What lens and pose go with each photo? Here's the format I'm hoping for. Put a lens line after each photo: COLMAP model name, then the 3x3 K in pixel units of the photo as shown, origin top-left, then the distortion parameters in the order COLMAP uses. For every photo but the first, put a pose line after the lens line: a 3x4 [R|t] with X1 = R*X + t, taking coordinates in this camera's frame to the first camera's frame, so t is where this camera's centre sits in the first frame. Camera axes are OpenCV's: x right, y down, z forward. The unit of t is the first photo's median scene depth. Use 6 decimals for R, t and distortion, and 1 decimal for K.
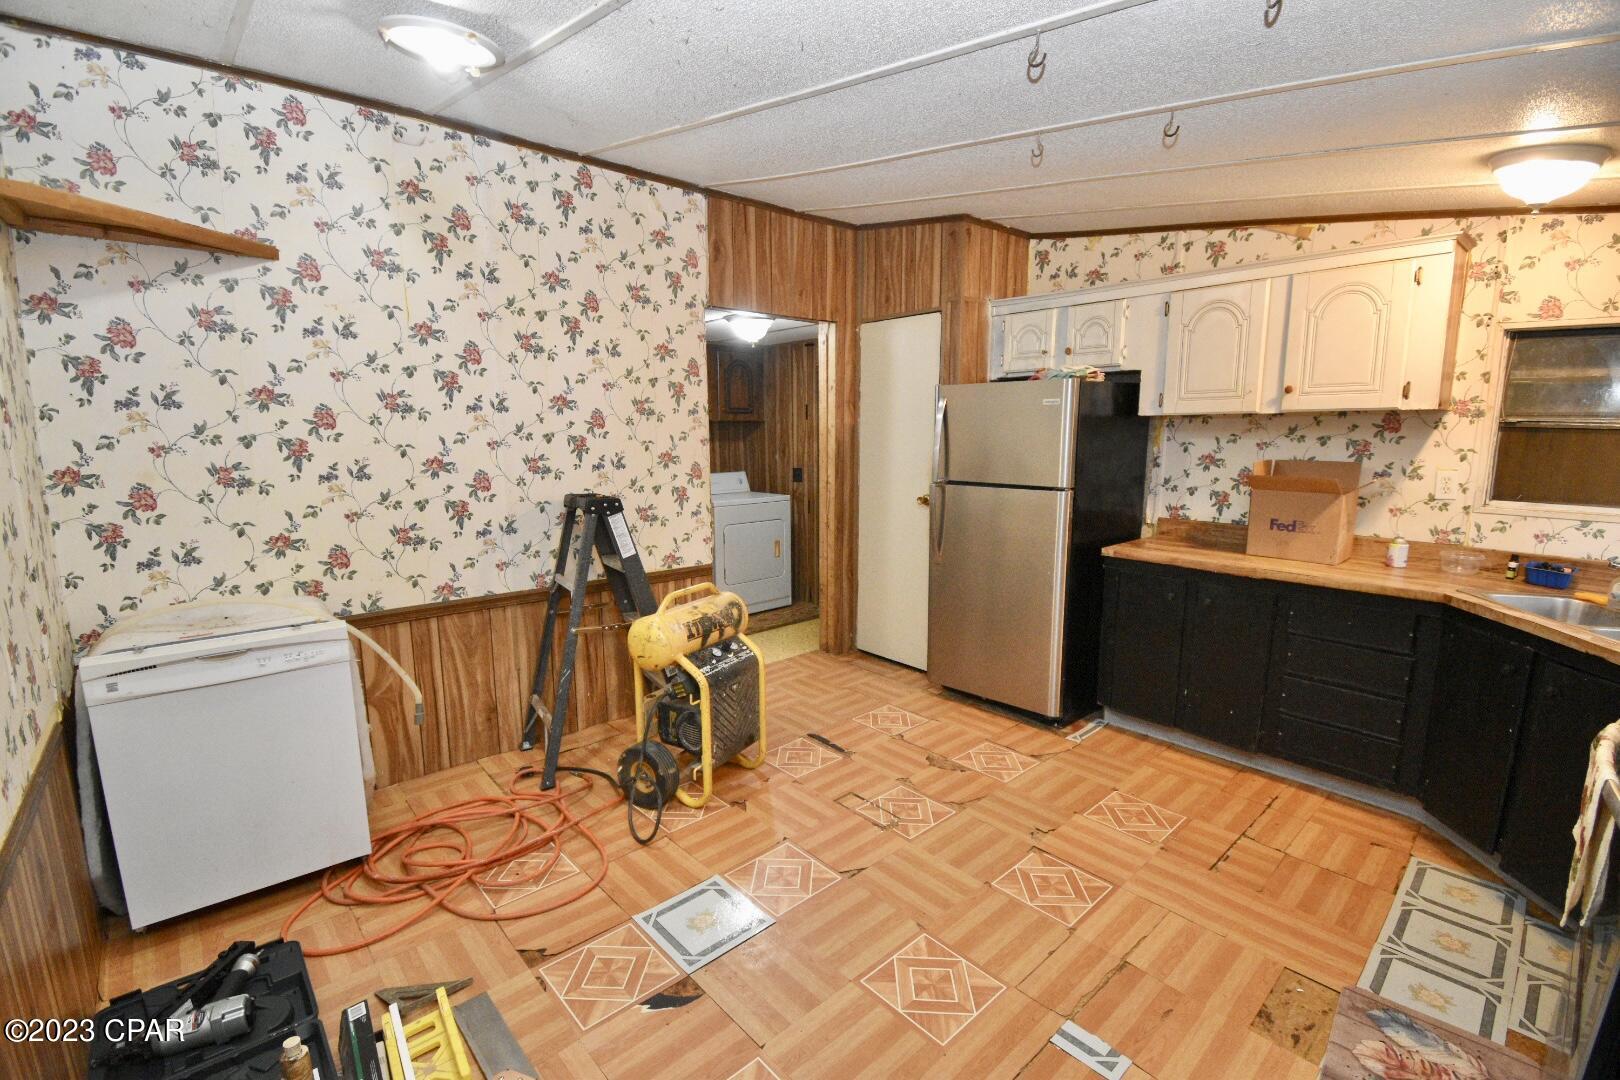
lens RADIAL K [[709.7, 0, 807.0], [0, 709.7, 547.3], [0, 0, 1]] dist [0.010219, -0.019668]
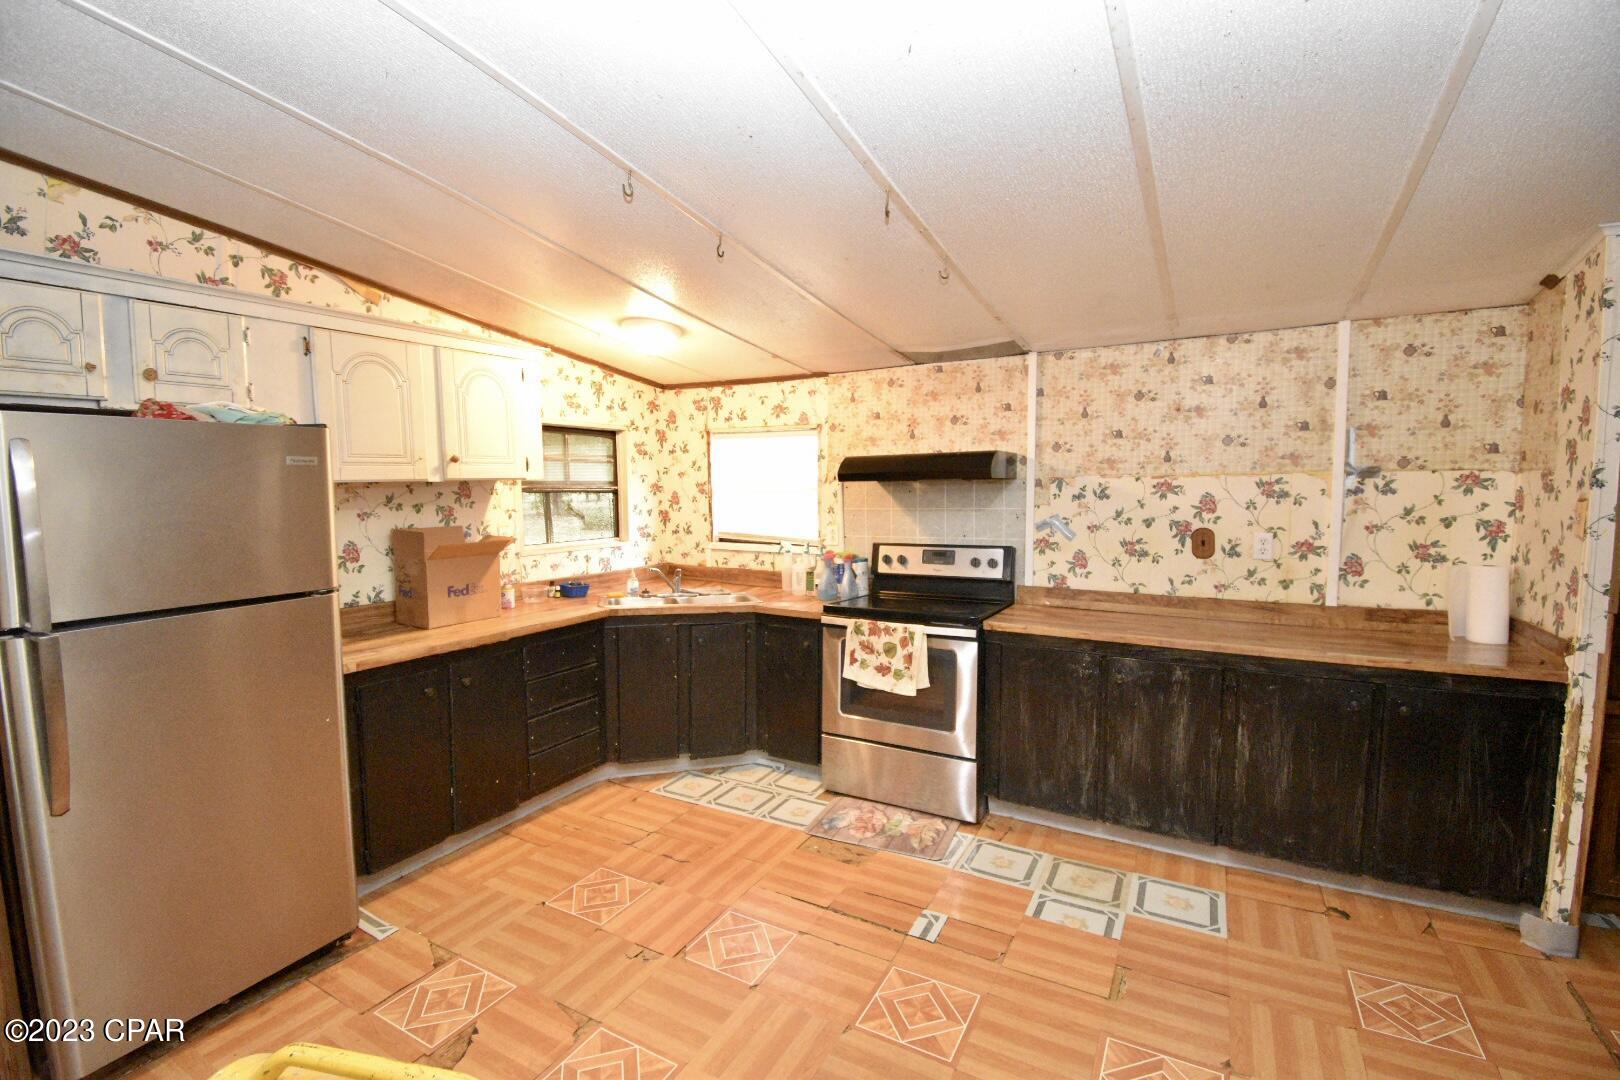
lens RADIAL K [[709.7, 0, 812.2], [0, 709.7, 546.1], [0, 0, 1]] dist [0.010219, -0.019668]
pose [[-0.327964, -0.078301, 0.941440, -0.439396], [0.165852, 0.976308, 0.138978, -0.148096], [-0.930018, 0.201719, -0.307207, 0.814637]]
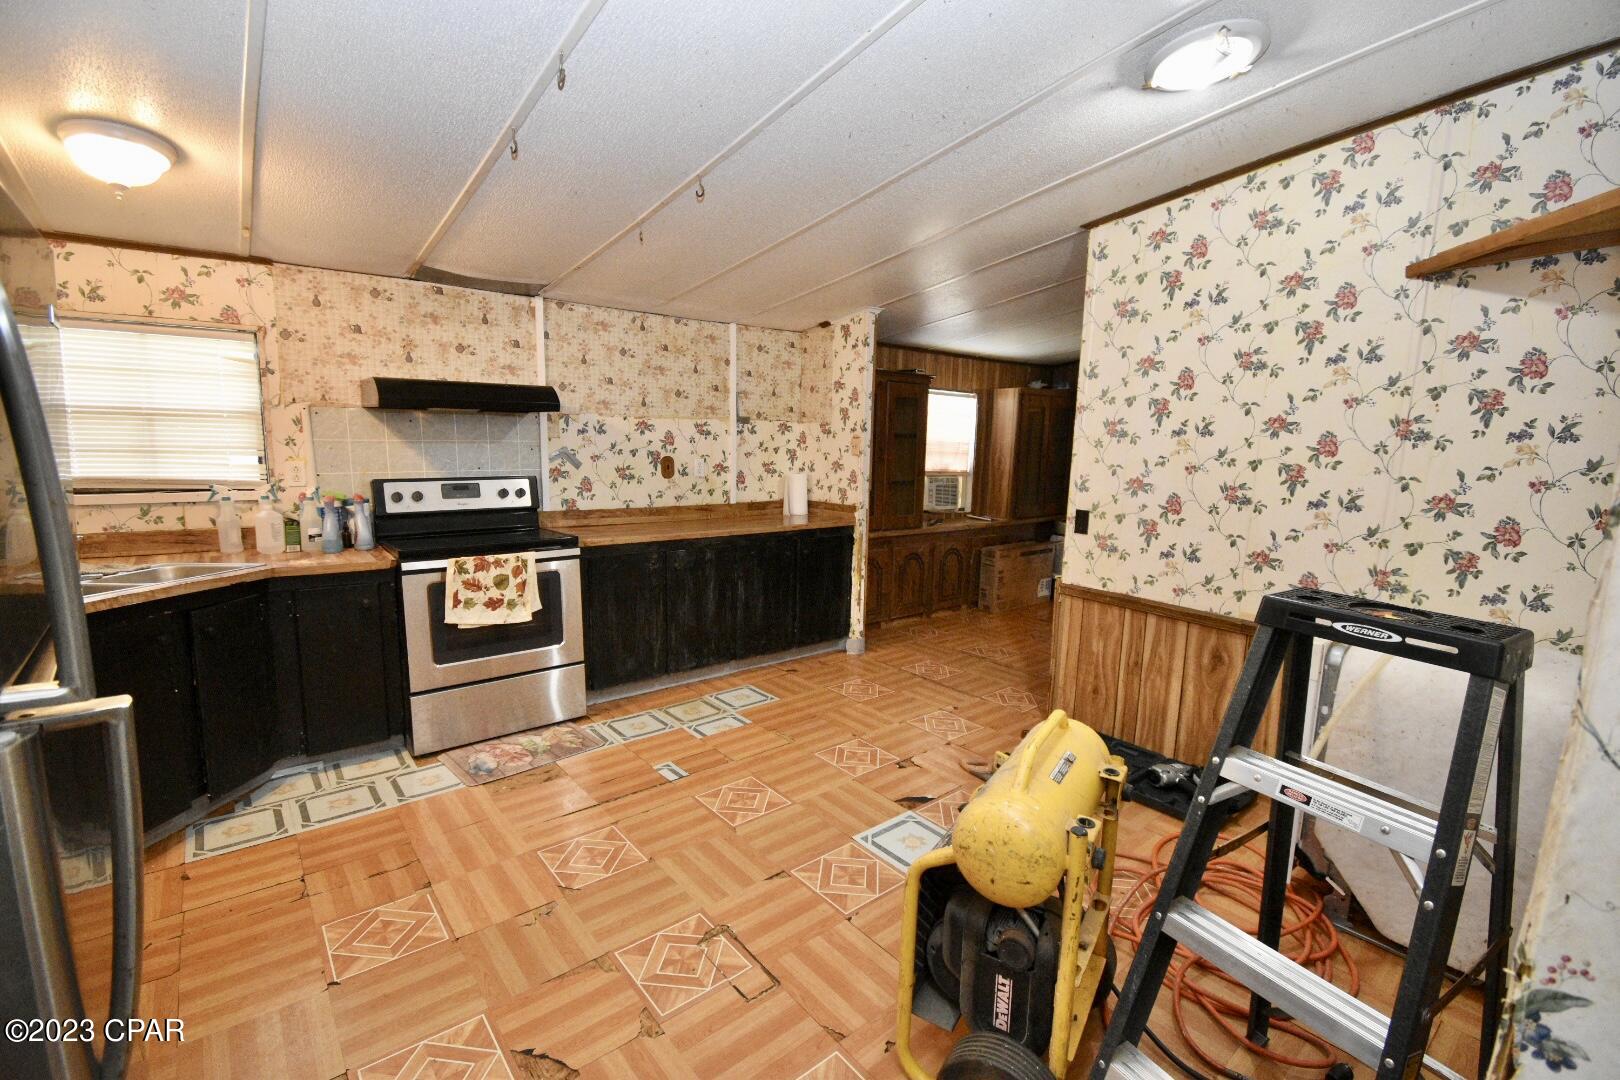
lens RADIAL K [[709.7, 0, 821.1], [0, 709.7, 544.9], [0, 0, 1]] dist [0.010219, -0.019668]
pose [[-0.999218, -0.030785, 0.024793, -0.005133], [-0.021419, 0.948862, 0.314965, -0.223366], [-0.033221, 0.314188, -0.948779, 1.364940]]
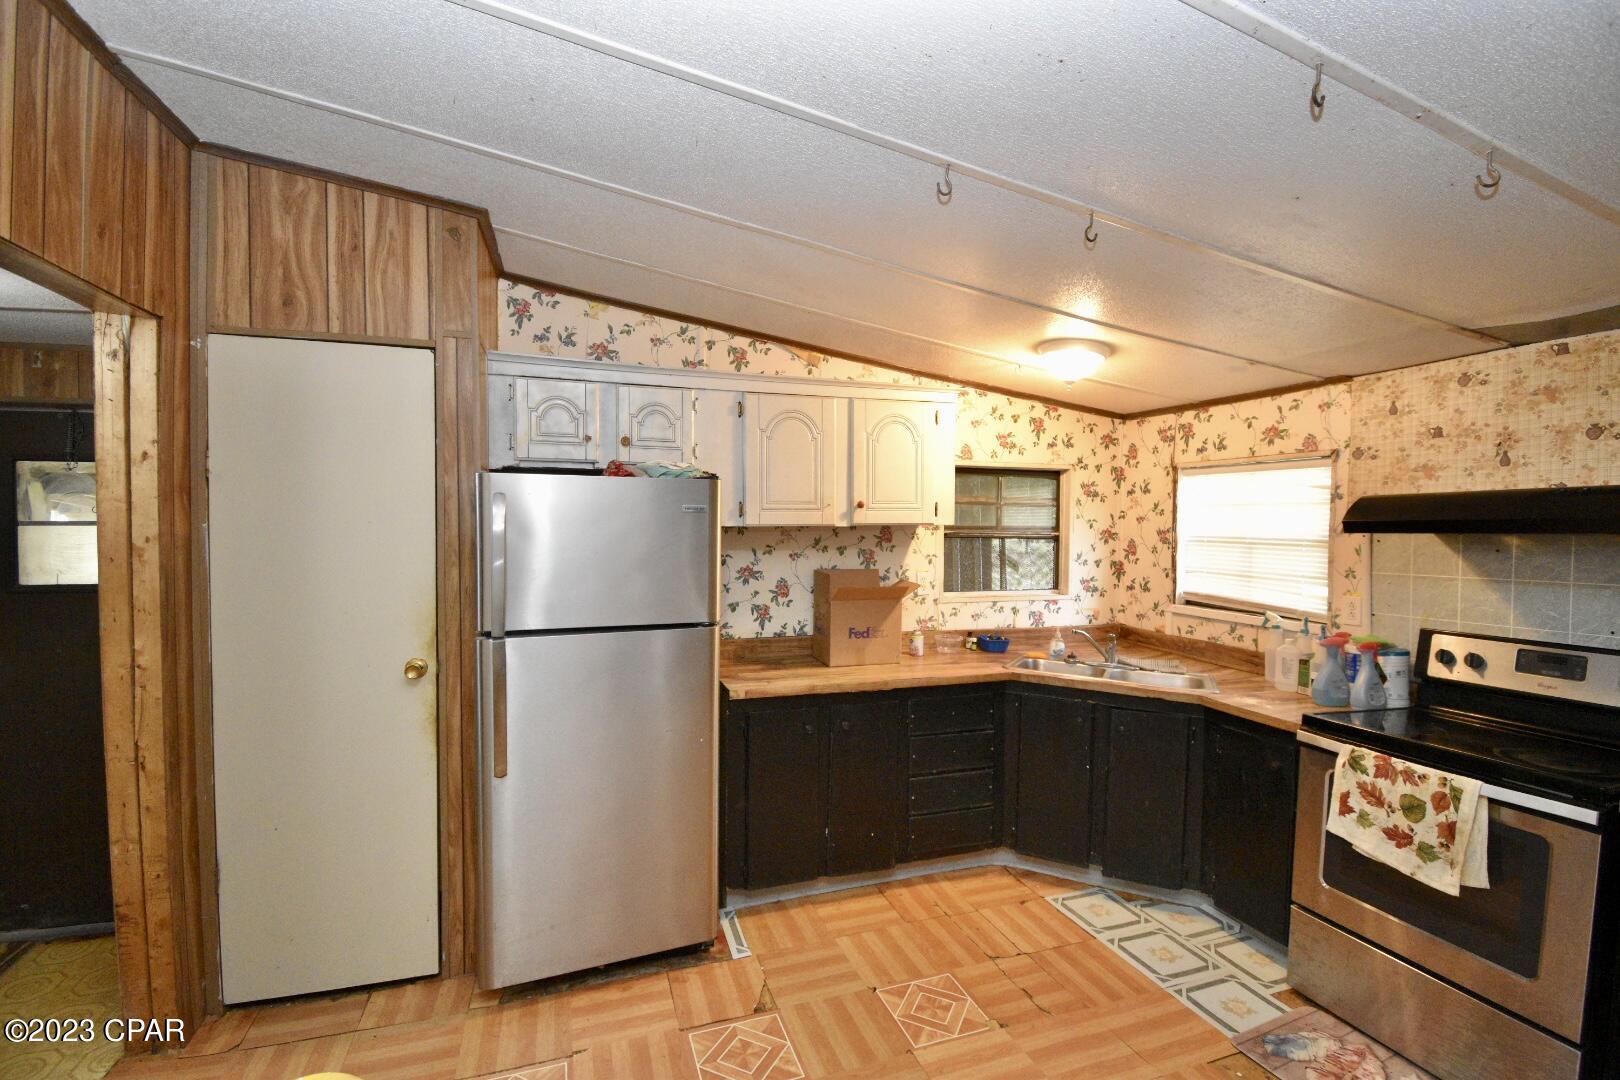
lens RADIAL K [[709.7, 0, 810.8], [0, 709.7, 544.7], [0, 0, 1]] dist [0.010219, -0.019668]
pose [[0.385686, -0.021607, 0.922377, -0.302836], [0.147090, 0.988379, -0.038352, -0.126886], [-0.910830, 0.150464, 0.384382, 0.636398]]
